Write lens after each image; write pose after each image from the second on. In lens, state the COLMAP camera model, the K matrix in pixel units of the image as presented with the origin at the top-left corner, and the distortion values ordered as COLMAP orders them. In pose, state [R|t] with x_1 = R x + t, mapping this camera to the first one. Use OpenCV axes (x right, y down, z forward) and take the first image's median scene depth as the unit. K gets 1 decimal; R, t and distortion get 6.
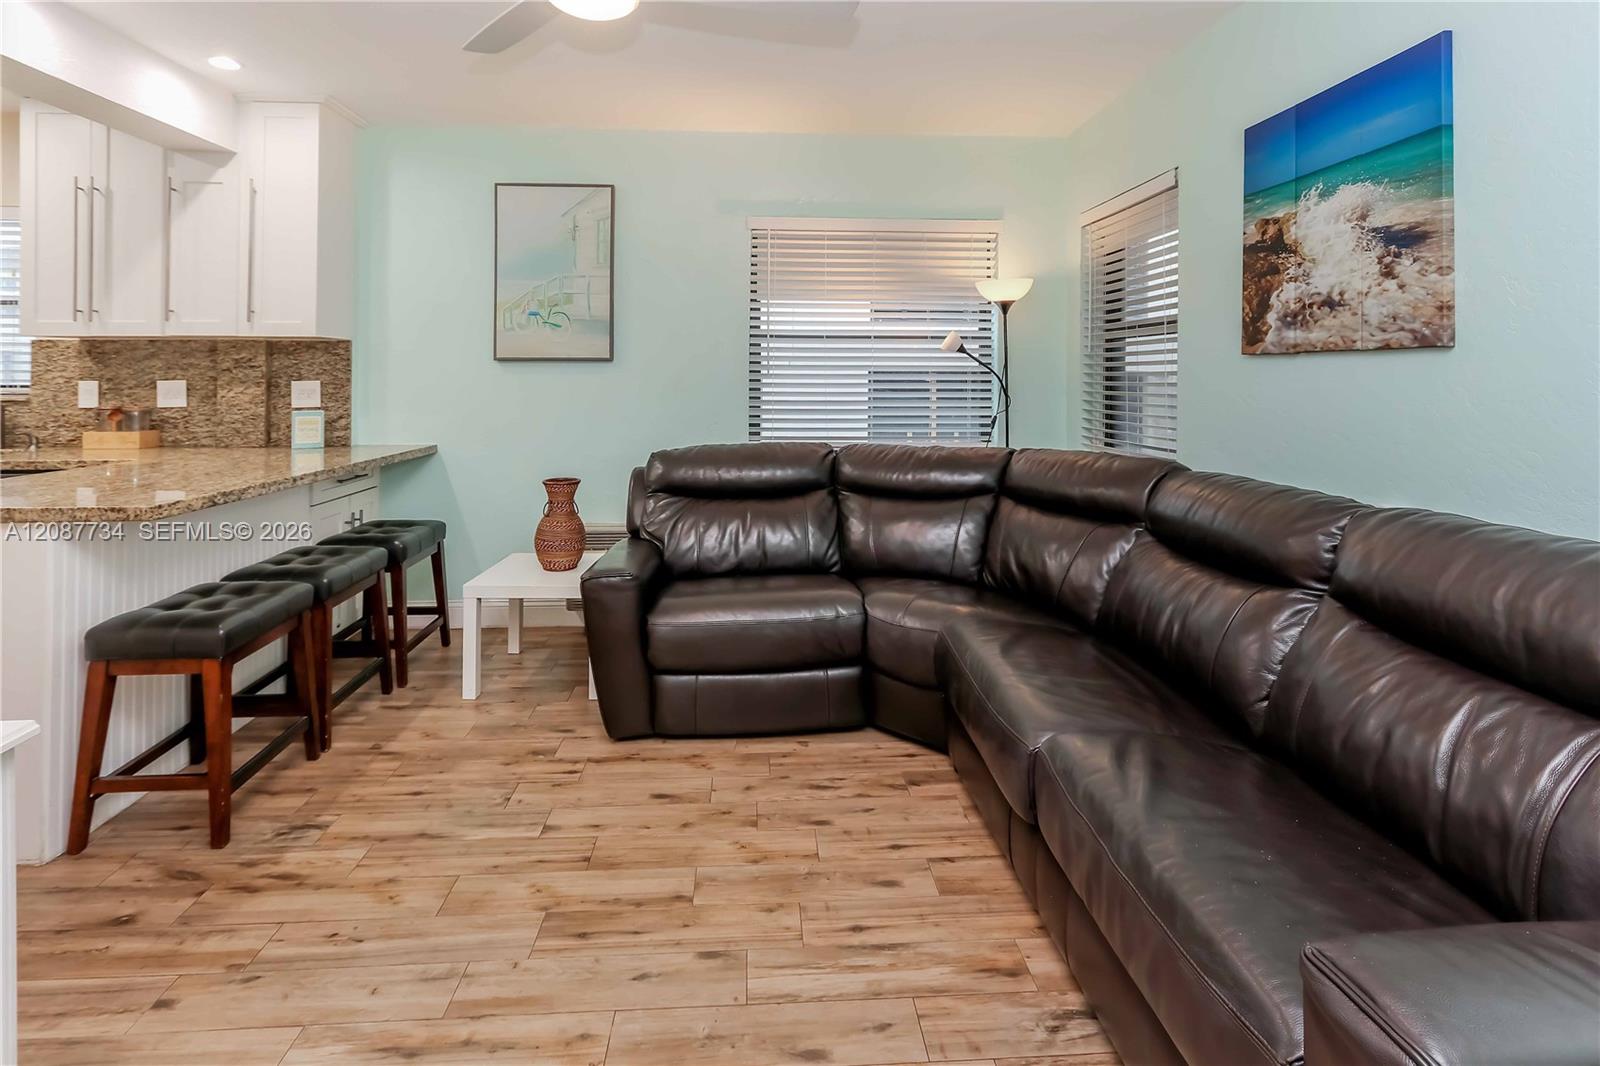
lens RADIAL K [[779.9, 0, 812.6], [0, 779.9, 499.5], [0, 0, 1]] dist [-0.010583, 0.000452]
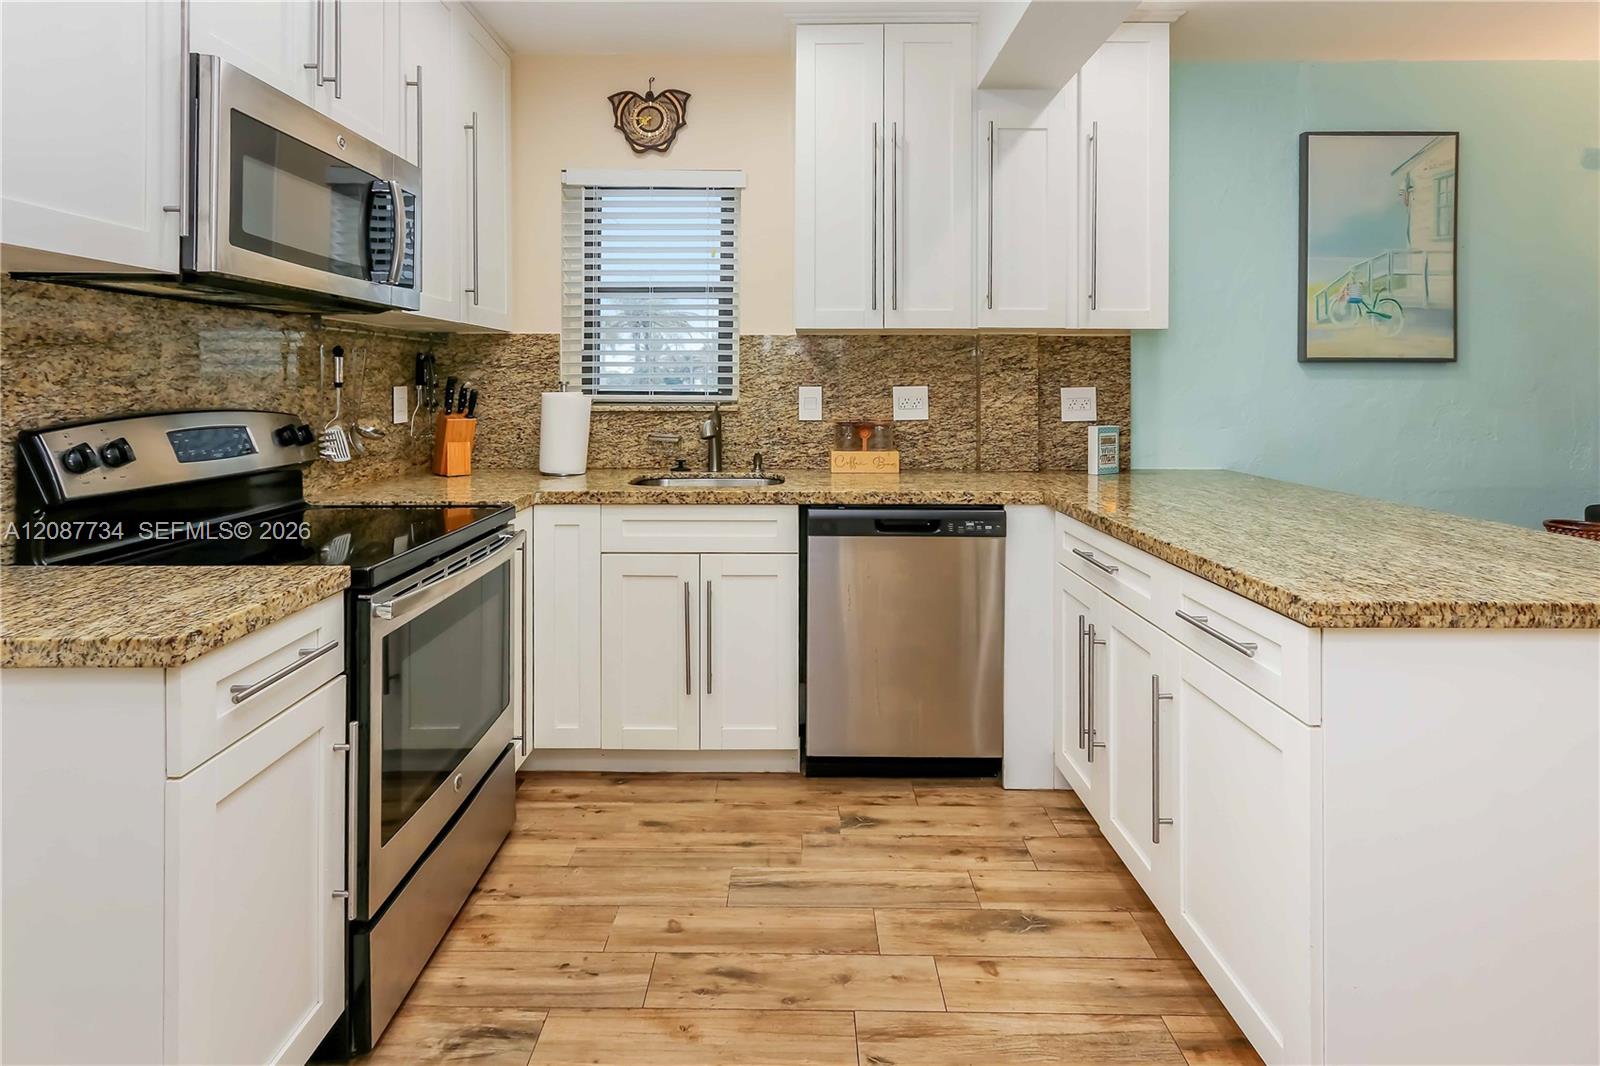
lens RADIAL K [[779.9, 0, 790.7], [0, 779.9, 512.3], [0, 0, 1]] dist [-0.010583, 0.000452]
pose [[0.996072, 0.012723, -0.087627, -0.870797], [-0.012831, 0.999917, -0.000677, -0.022823], [0.087611, 0.001799, 0.996153, 0.195179]]
